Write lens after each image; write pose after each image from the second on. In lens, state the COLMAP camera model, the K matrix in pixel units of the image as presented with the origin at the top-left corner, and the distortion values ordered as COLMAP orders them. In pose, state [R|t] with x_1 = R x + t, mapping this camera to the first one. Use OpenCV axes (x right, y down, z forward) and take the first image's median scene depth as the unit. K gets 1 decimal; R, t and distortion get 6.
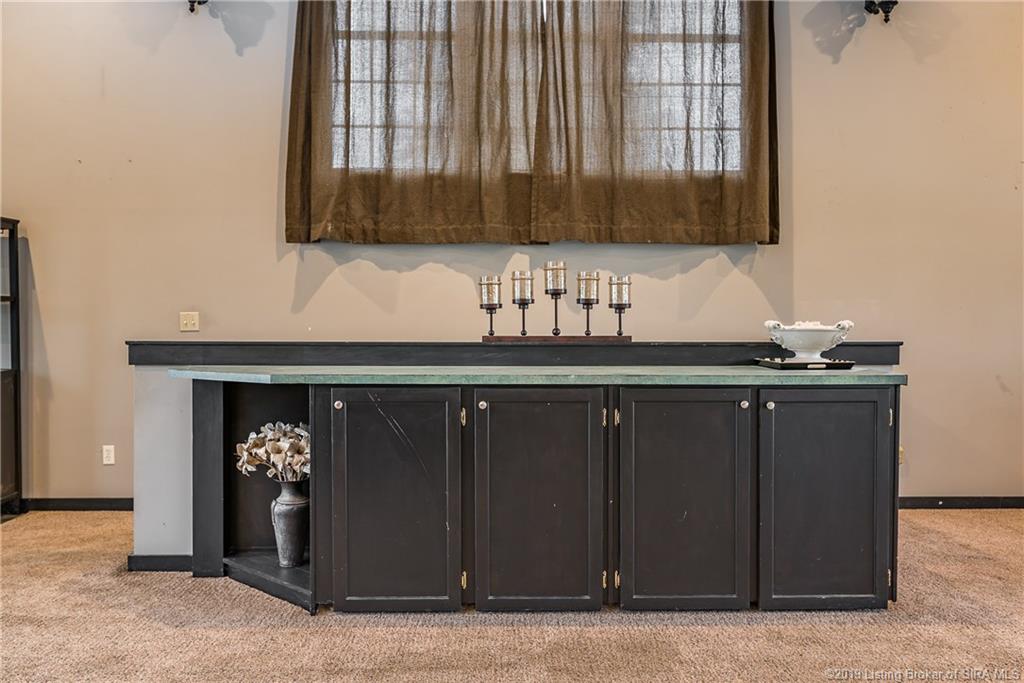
lens RADIAL K [[828.8, 0, 512.0], [0, 828.8, 341.5], [0, 0, 1]] dist [-0.001570, 0.003138]
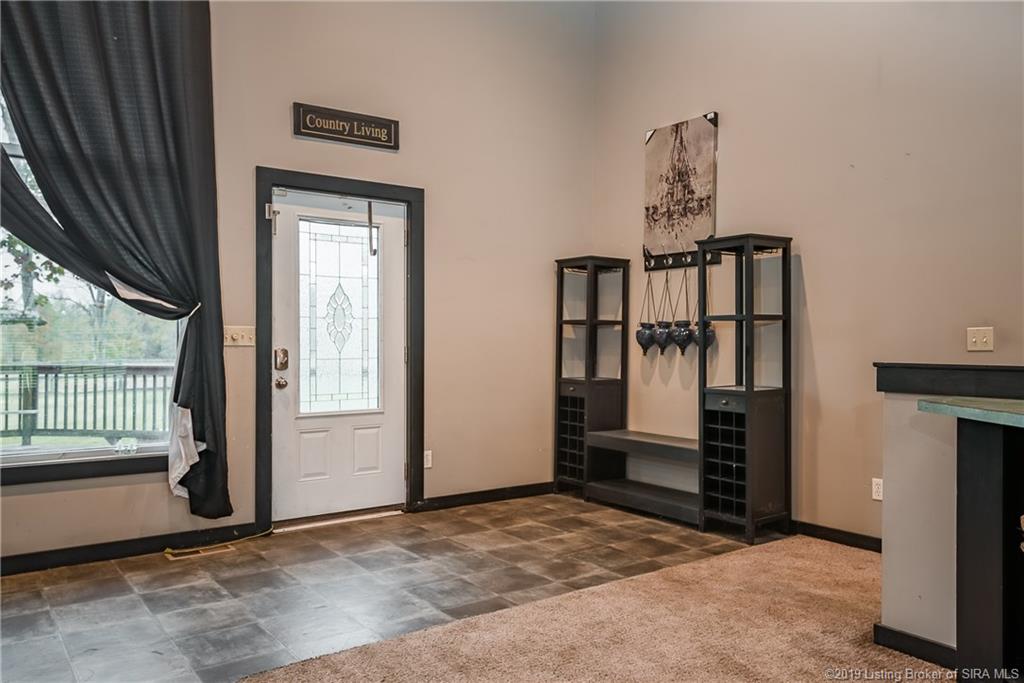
lens RADIAL K [[767.5, 0, 512.0], [0, 767.5, 341.5], [0, 0, 1]] dist [0.056808, 0.000118]
pose [[0.567256, -0.002418, -0.823538, -0.024071], [-0.015806, 0.999780, -0.013823, -0.004903], [0.823390, 0.020858, 0.567093, 0.235771]]
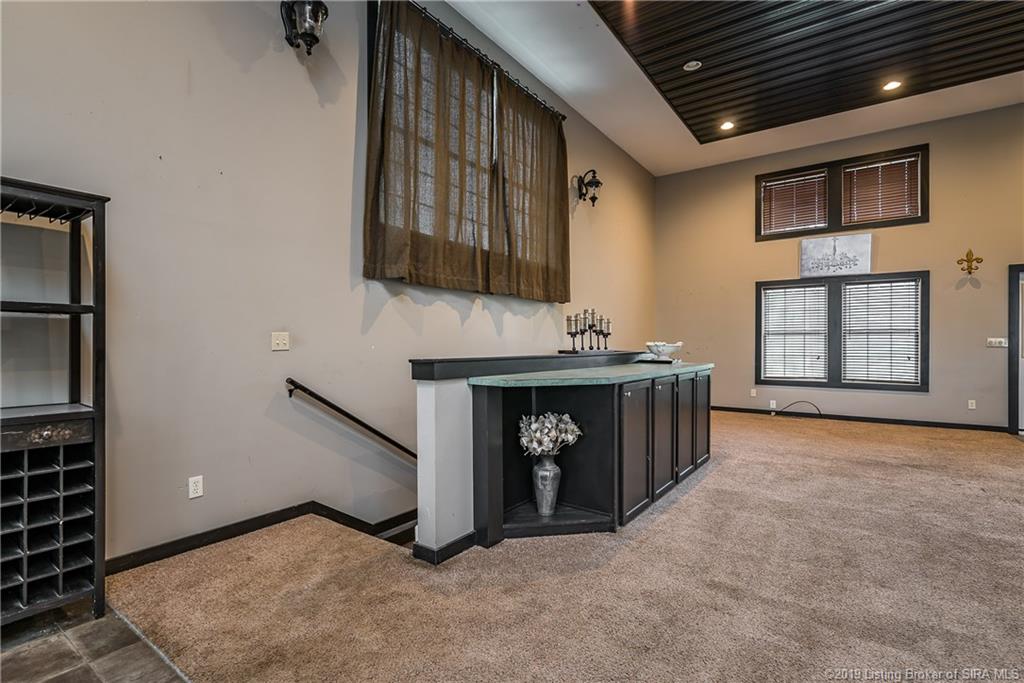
lens RADIAL K [[489.7, 0, 512.0], [0, 489.7, 341.5], [0, 0, 1]] dist [-0.001582, -0.000371]
pose [[0.594178, 0.002114, 0.804331, -0.852001], [0.015463, 0.999782, -0.014051, -0.012336], [-0.804185, 0.020786, 0.594016, 0.473492]]
